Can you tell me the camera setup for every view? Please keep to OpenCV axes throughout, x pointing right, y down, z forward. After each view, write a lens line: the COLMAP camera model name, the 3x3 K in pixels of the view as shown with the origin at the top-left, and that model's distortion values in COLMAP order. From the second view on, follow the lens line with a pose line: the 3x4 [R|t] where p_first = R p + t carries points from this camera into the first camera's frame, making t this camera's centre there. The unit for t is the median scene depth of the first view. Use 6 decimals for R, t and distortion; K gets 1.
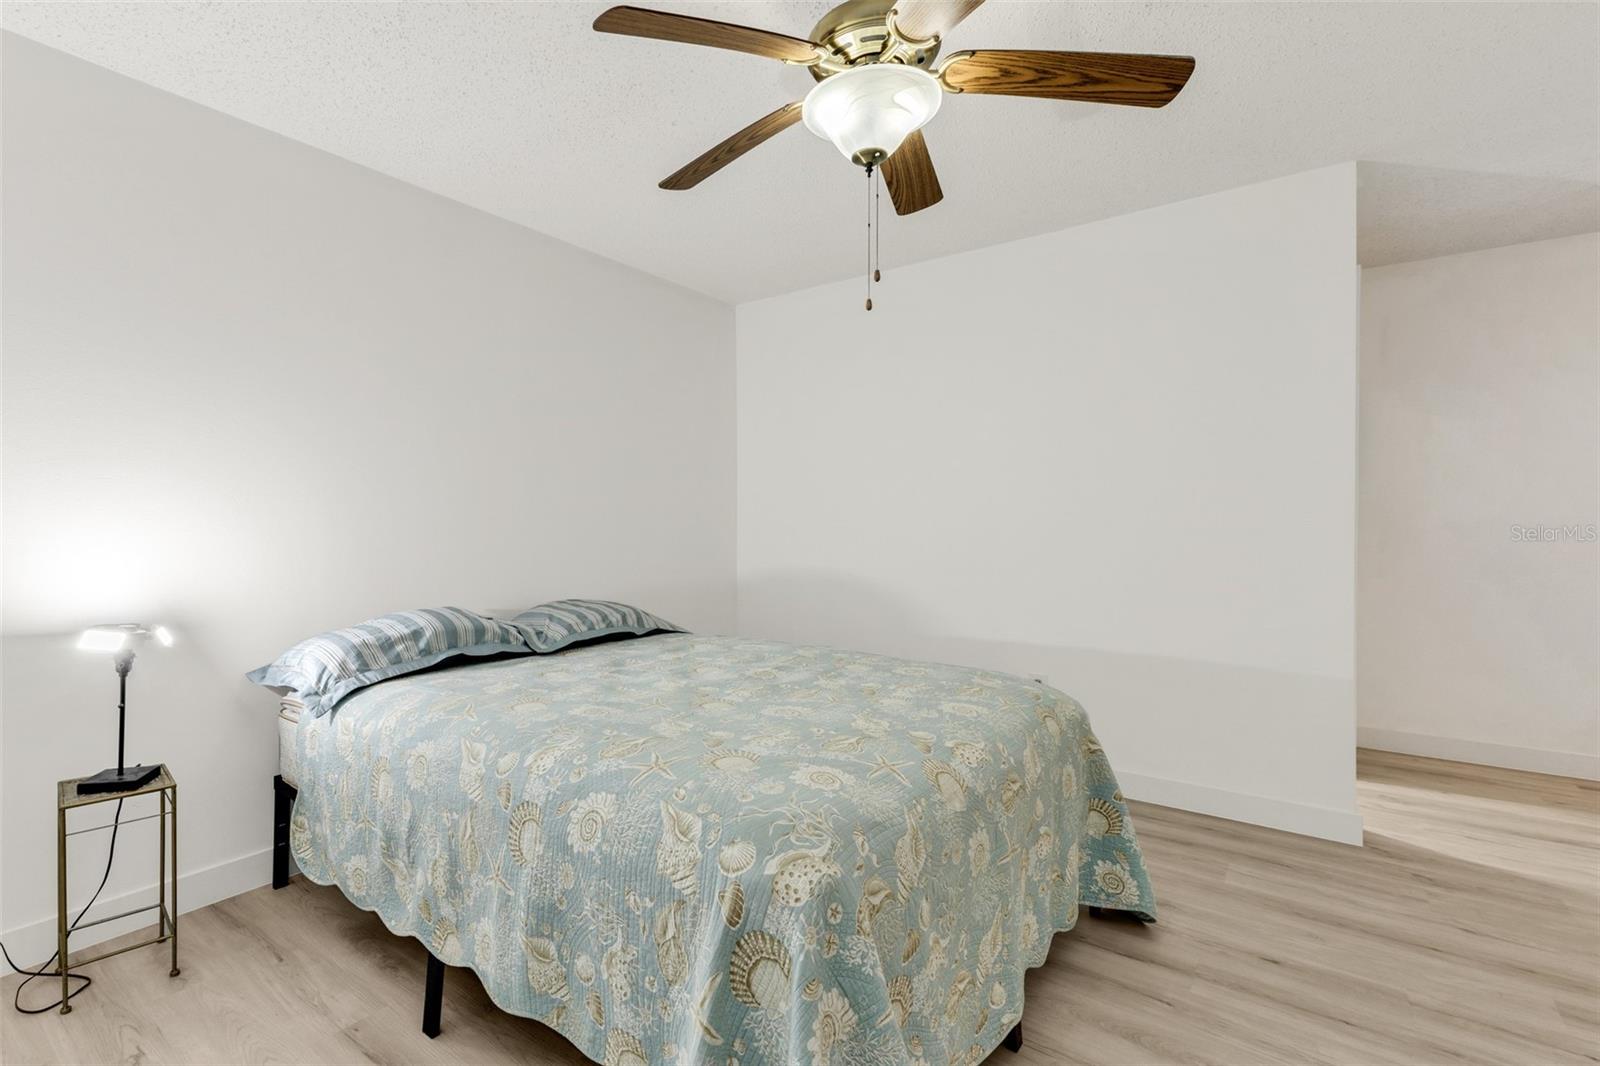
lens RADIAL K [[737.7, 0, 755.2], [0, 737.7, 537.0], [0, 0, 1]] dist [0.017283, -0.005600]
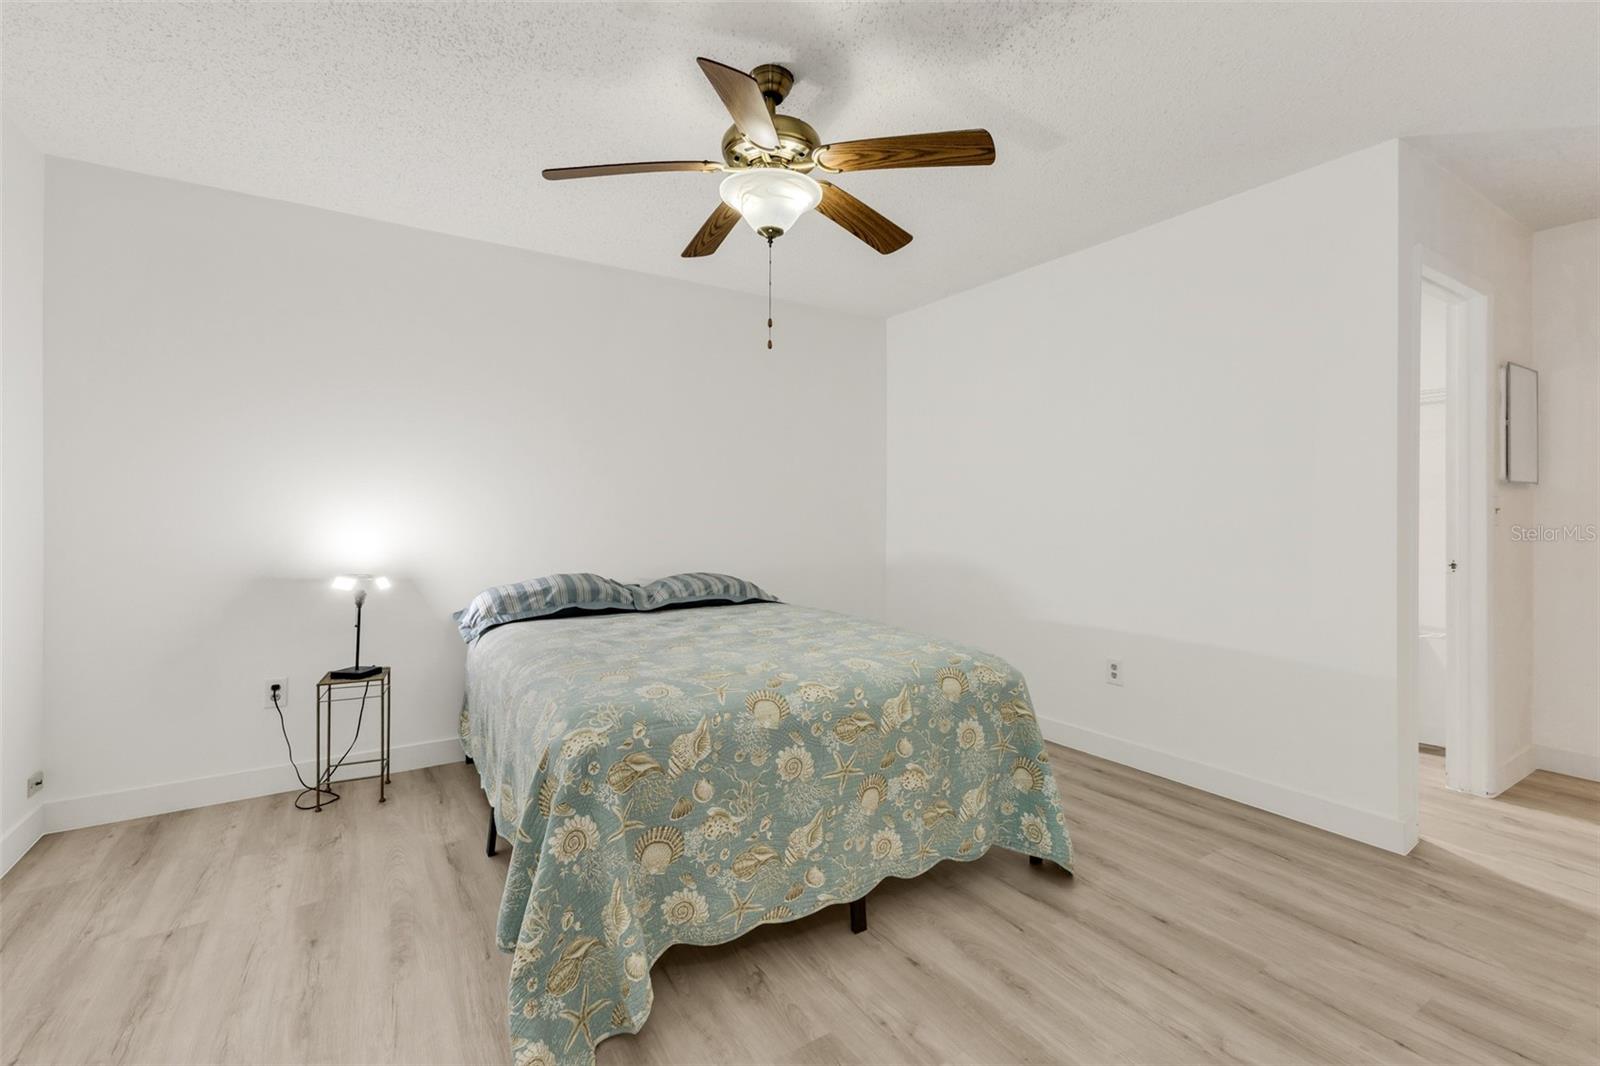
lens RADIAL K [[715.3, 0, 830.6], [0, 715.3, 521.3], [0, 0, 1]] dist [0.009192, -0.000775]
pose [[0.952671, 0.008736, -0.303878, 0.512139], [-0.010370, 0.999939, -0.003762, 0.000353], [0.303827, 0.006735, 0.952703, -0.131559]]
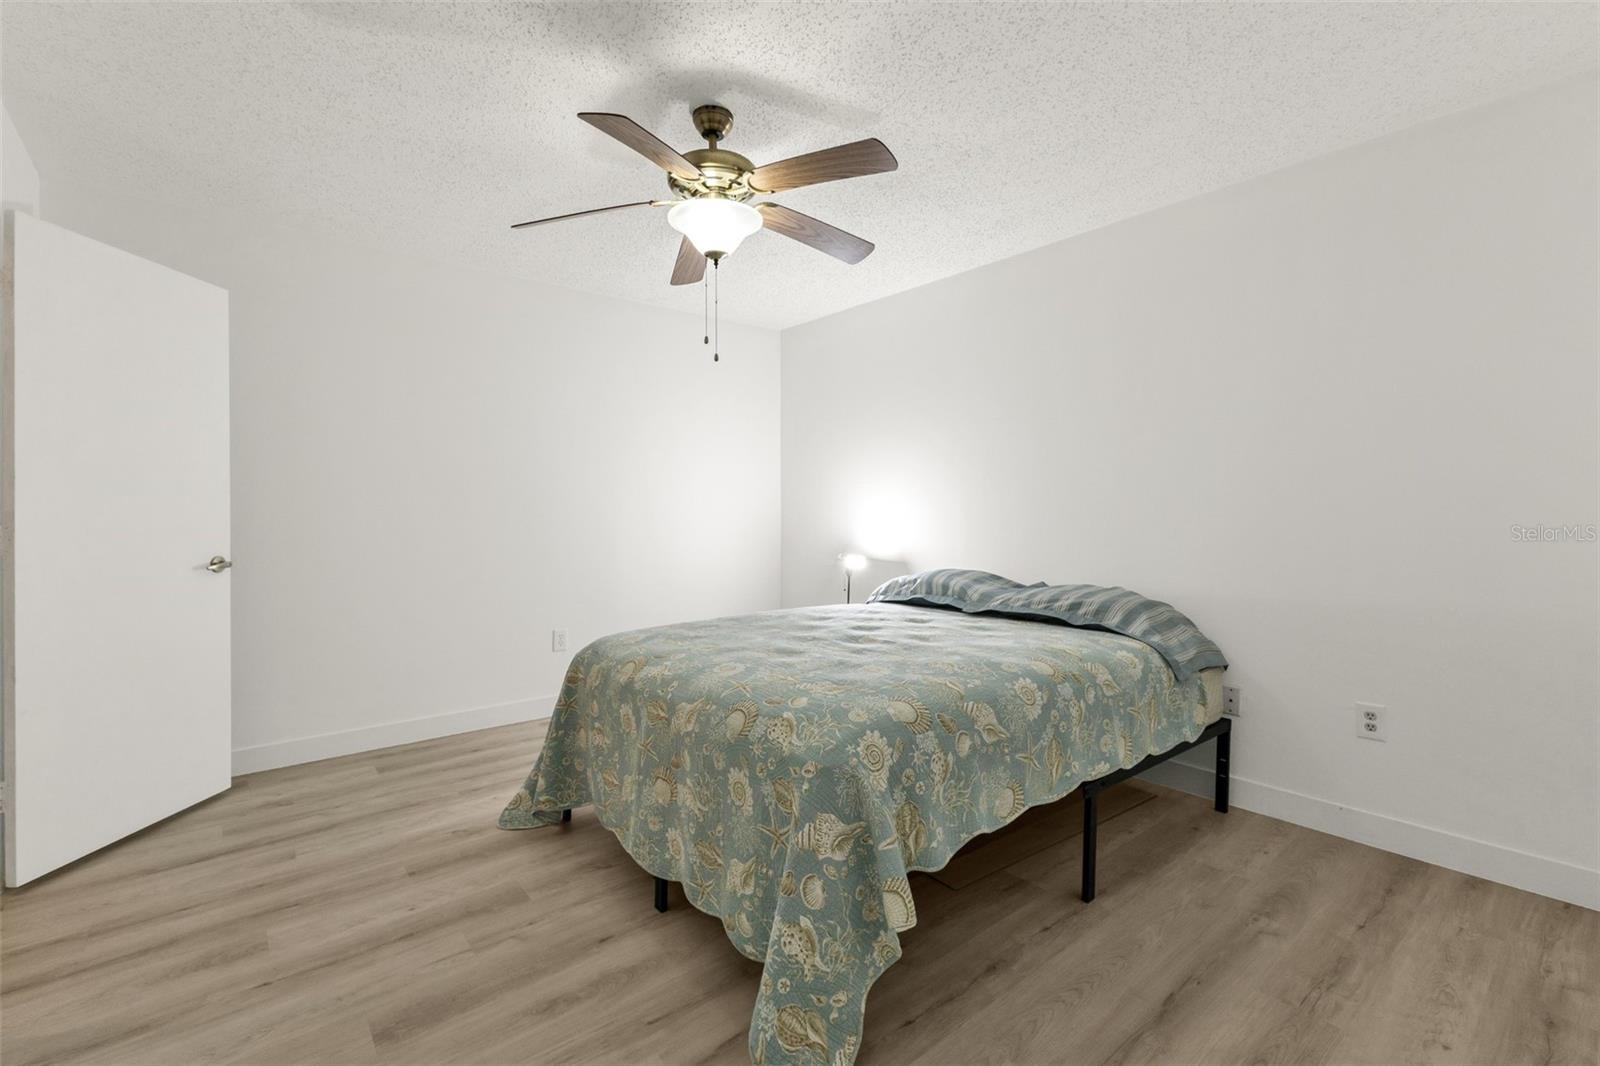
lens RADIAL K [[715.3, 0, 830.6], [0, 715.3, 521.3], [0, 0, 1]] dist [0.009192, -0.000775]
pose [[-0.210831, 0.019957, -0.977319, 1.167605], [-0.004205, 0.999764, 0.021323, -0.022277], [0.977514, 0.008605, -0.210697, 1.197791]]
